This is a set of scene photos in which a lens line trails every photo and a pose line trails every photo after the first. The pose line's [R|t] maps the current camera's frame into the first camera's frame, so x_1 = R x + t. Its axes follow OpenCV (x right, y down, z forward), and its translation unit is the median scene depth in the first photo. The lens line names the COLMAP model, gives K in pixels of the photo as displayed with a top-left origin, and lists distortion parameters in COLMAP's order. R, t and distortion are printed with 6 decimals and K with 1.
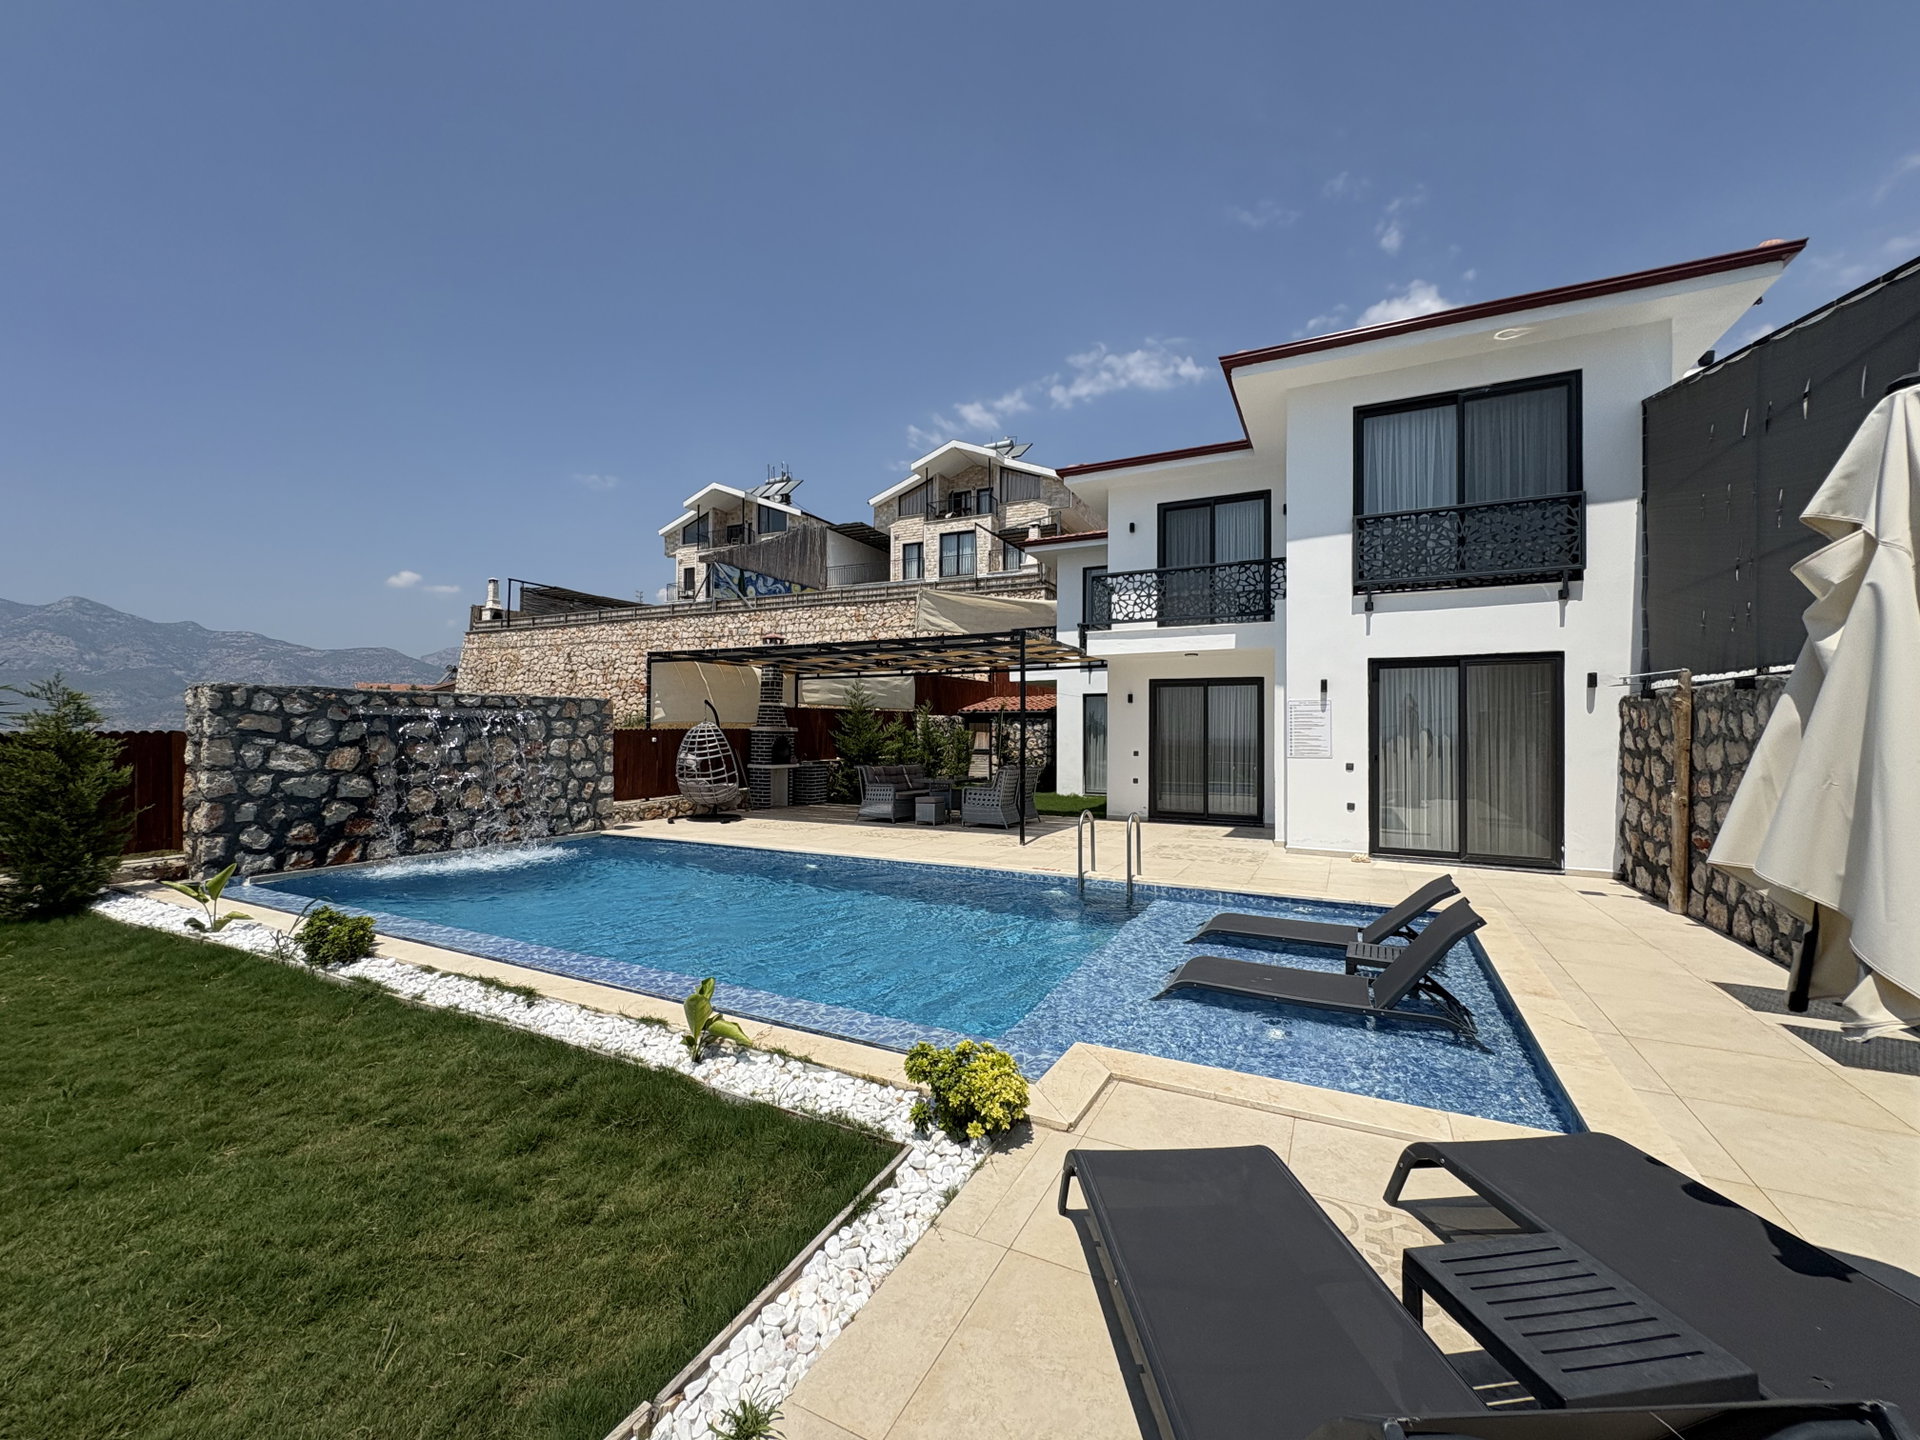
lens RADIAL K [[769.1, 0, 961.1], [0, 769.1, 720.4], [0, 0, 1]] dist [0.001754, 0.000060]
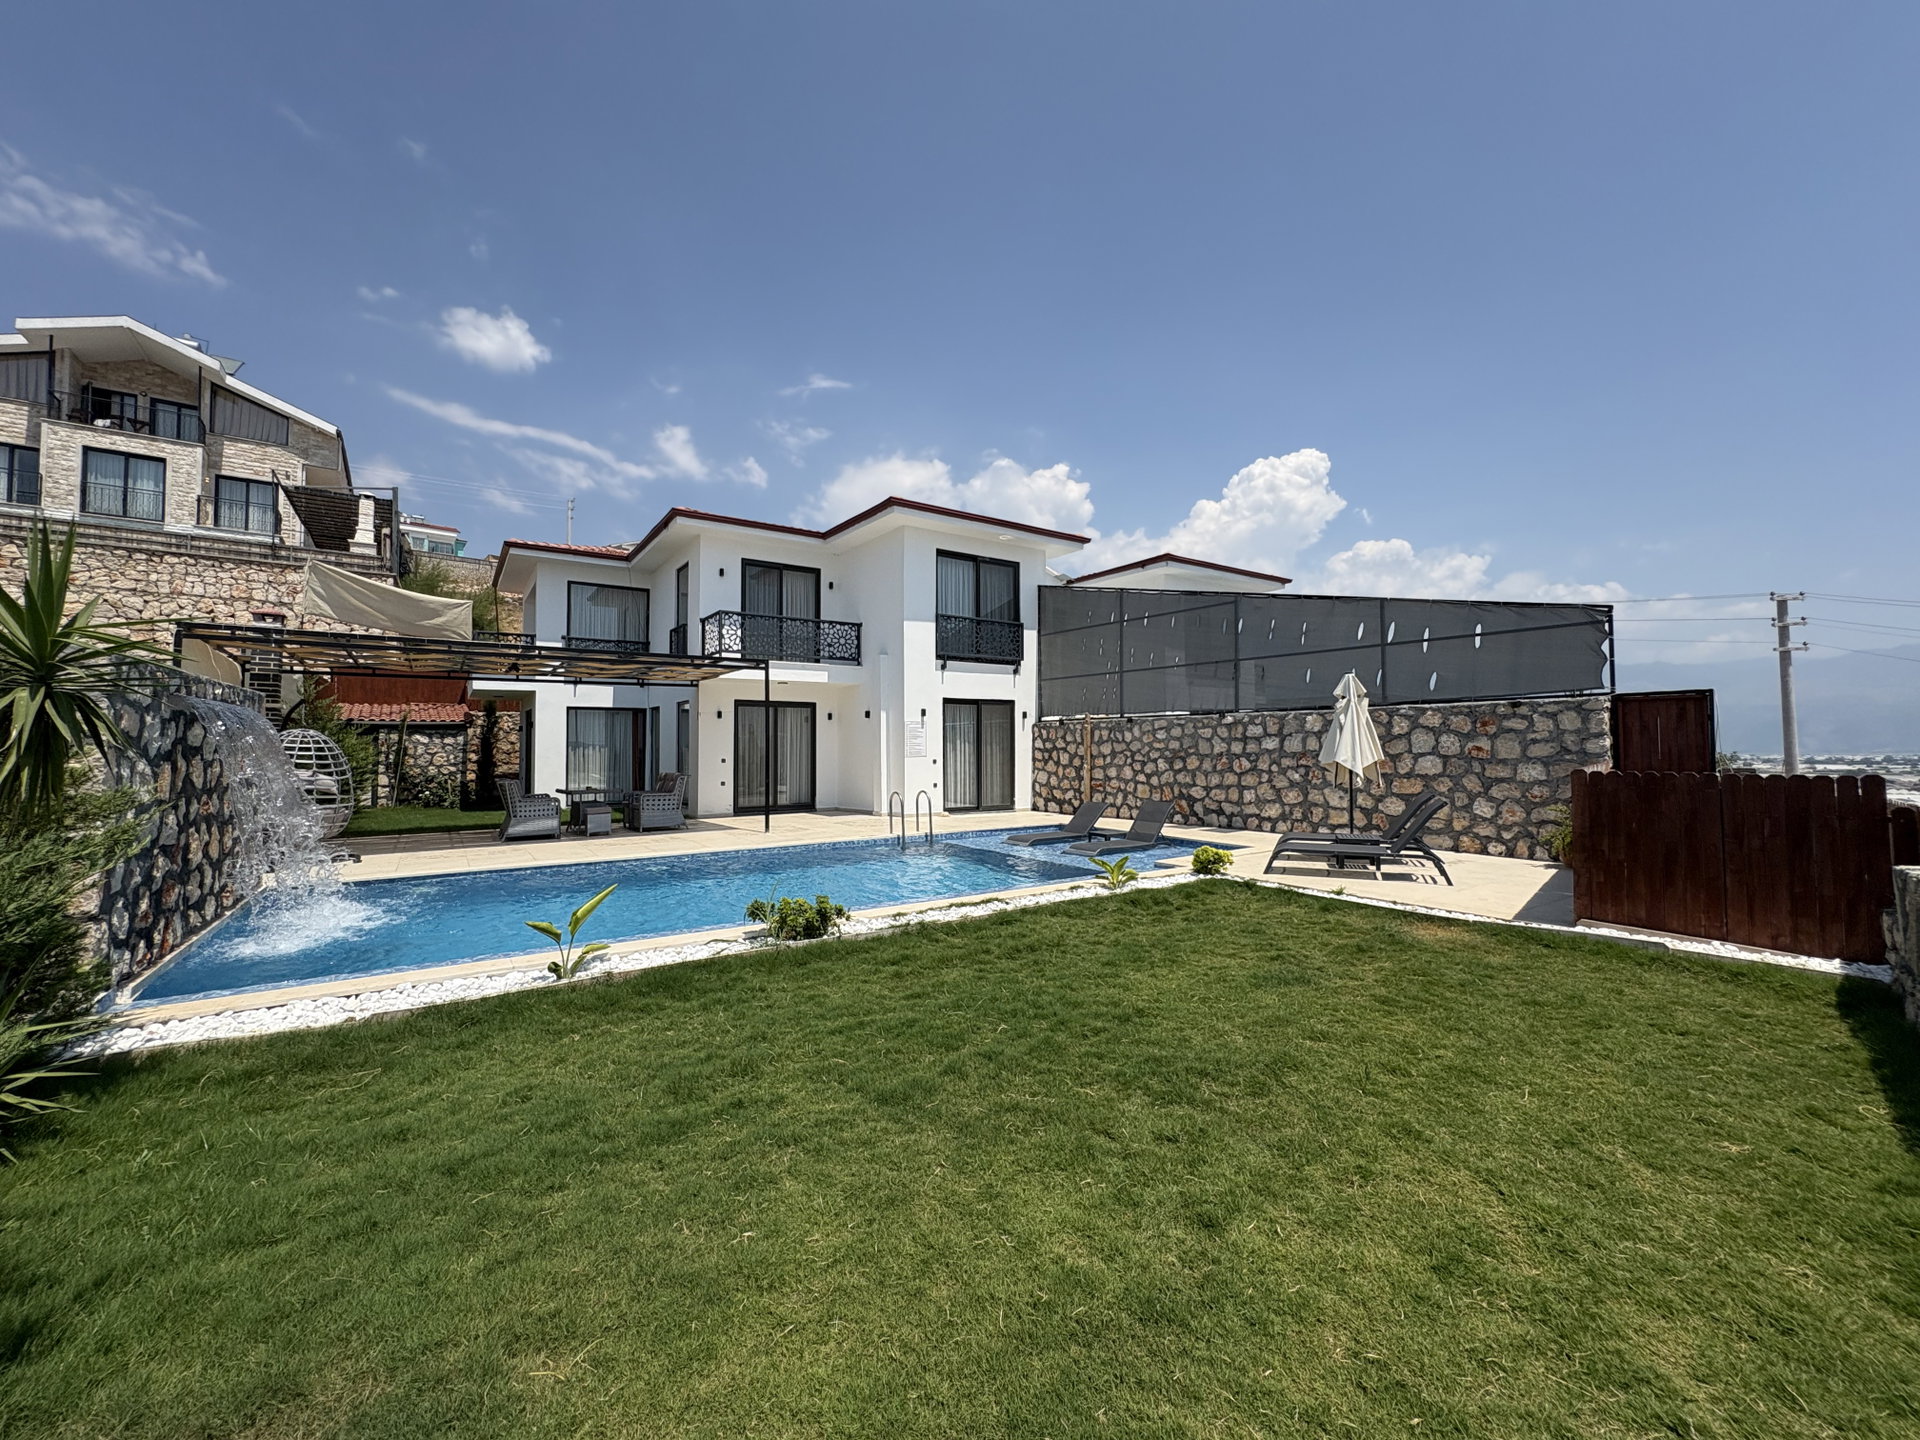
lens RADIAL K [[769.1, 0, 962.1], [0, 769.1, 723.6], [0, 0, 1]] dist [0.001754, 0.000060]
pose [[0.481817, 0.020167, 0.876039, -1.011898], [-0.003619, 0.999772, -0.021026, 0.013619], [-0.876264, 0.006960, 0.481781, 0.154181]]
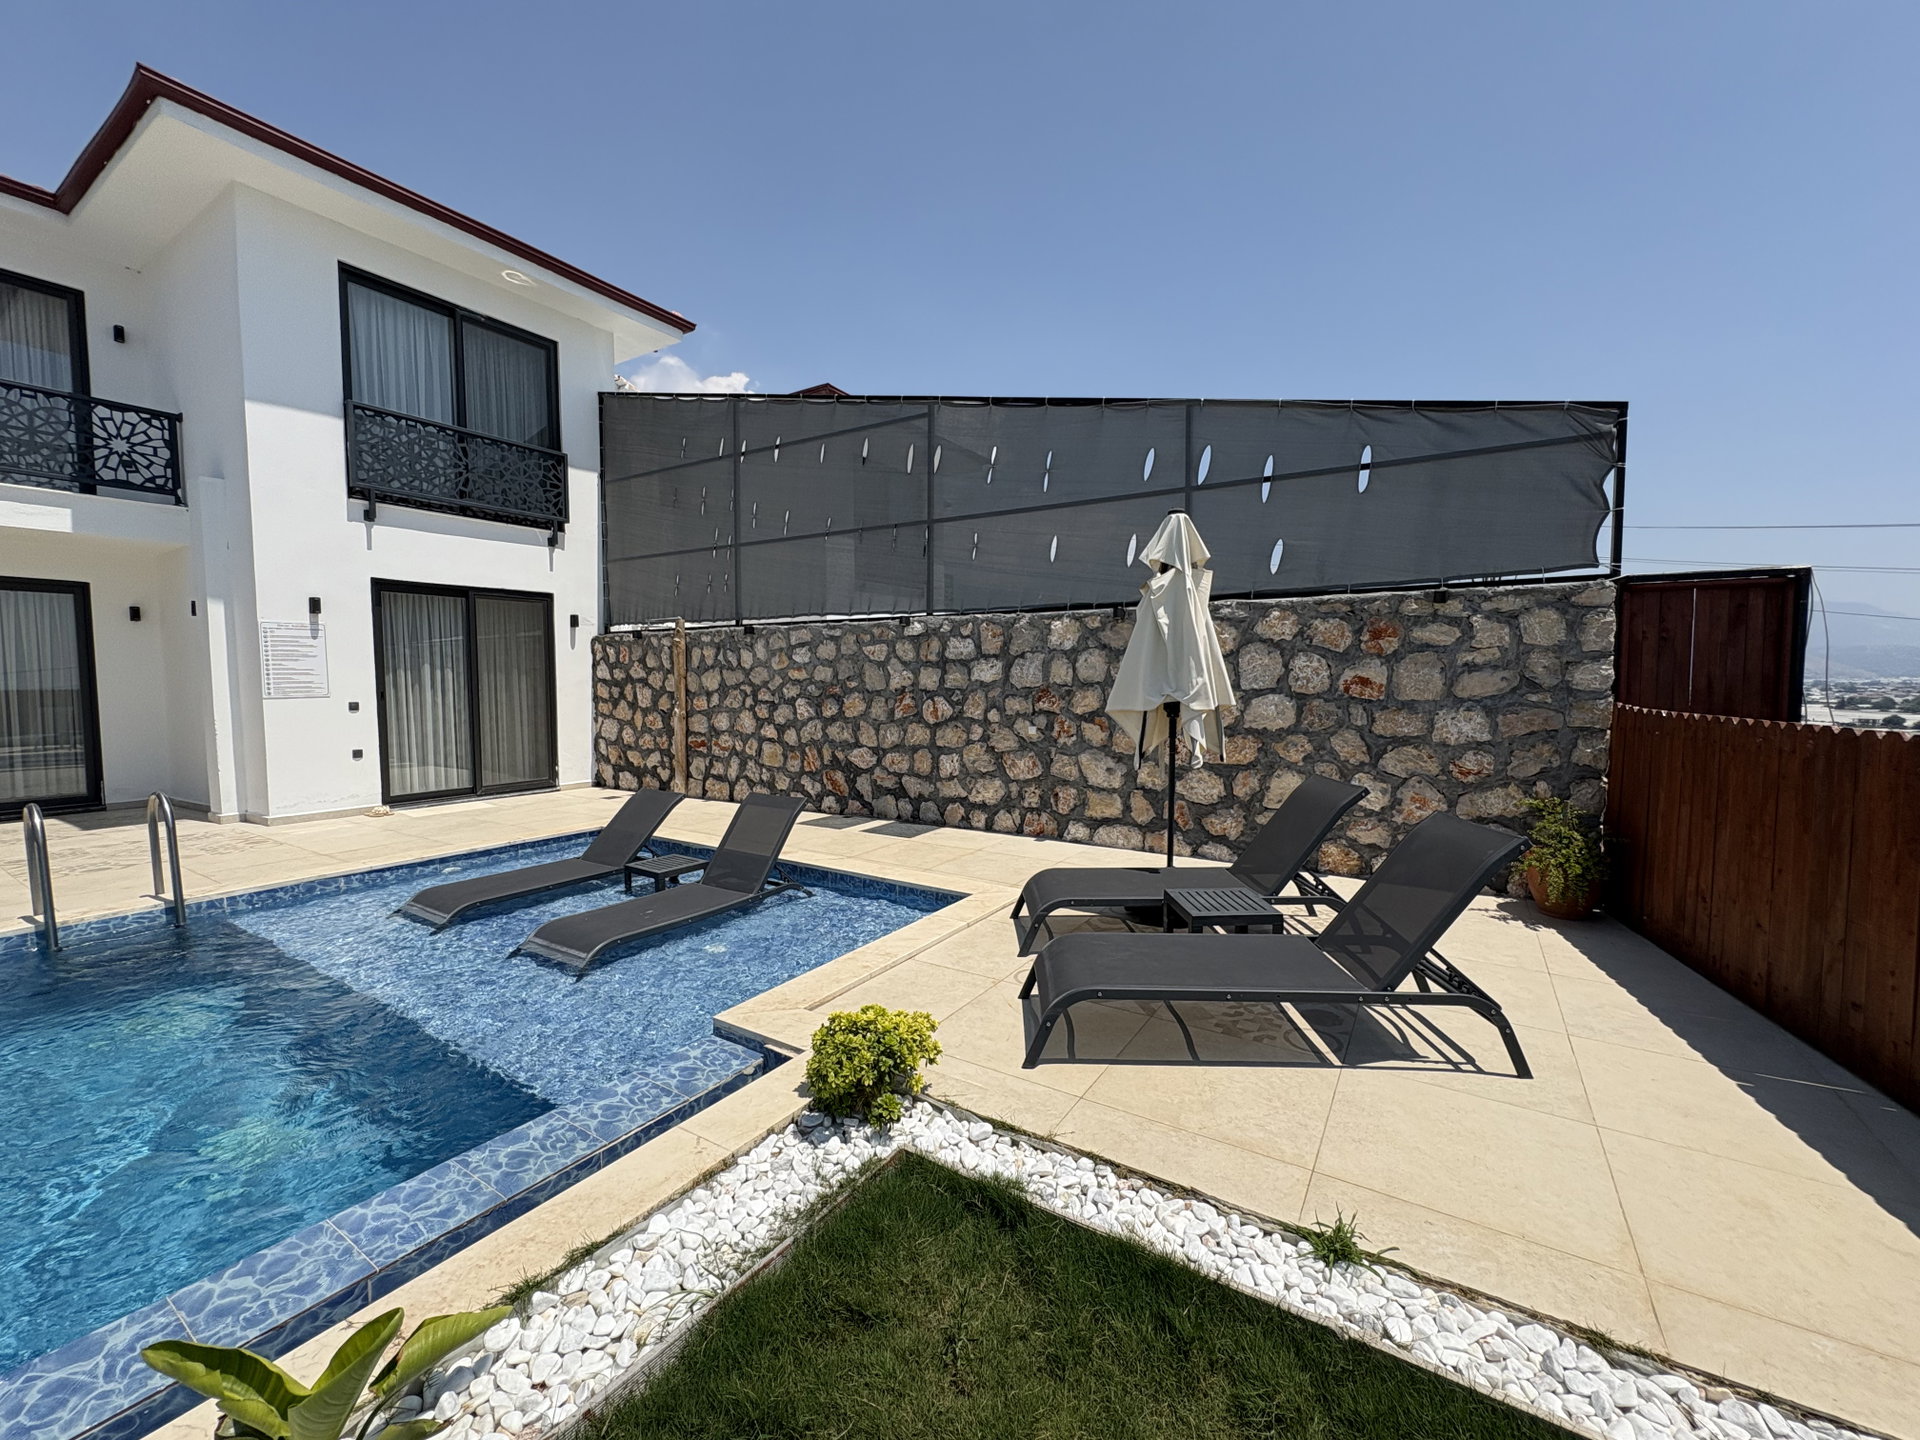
lens RADIAL K [[769.1, 0, 960.8], [0, 769.1, 720.2], [0, 0, 1]] dist [0.001754, 0.000060]
pose [[0.099871, -0.061575, 0.993093, -0.277117], [-0.008234, 0.997998, 0.062707, 0.019154], [-0.994966, -0.014440, 0.099165, 0.288541]]
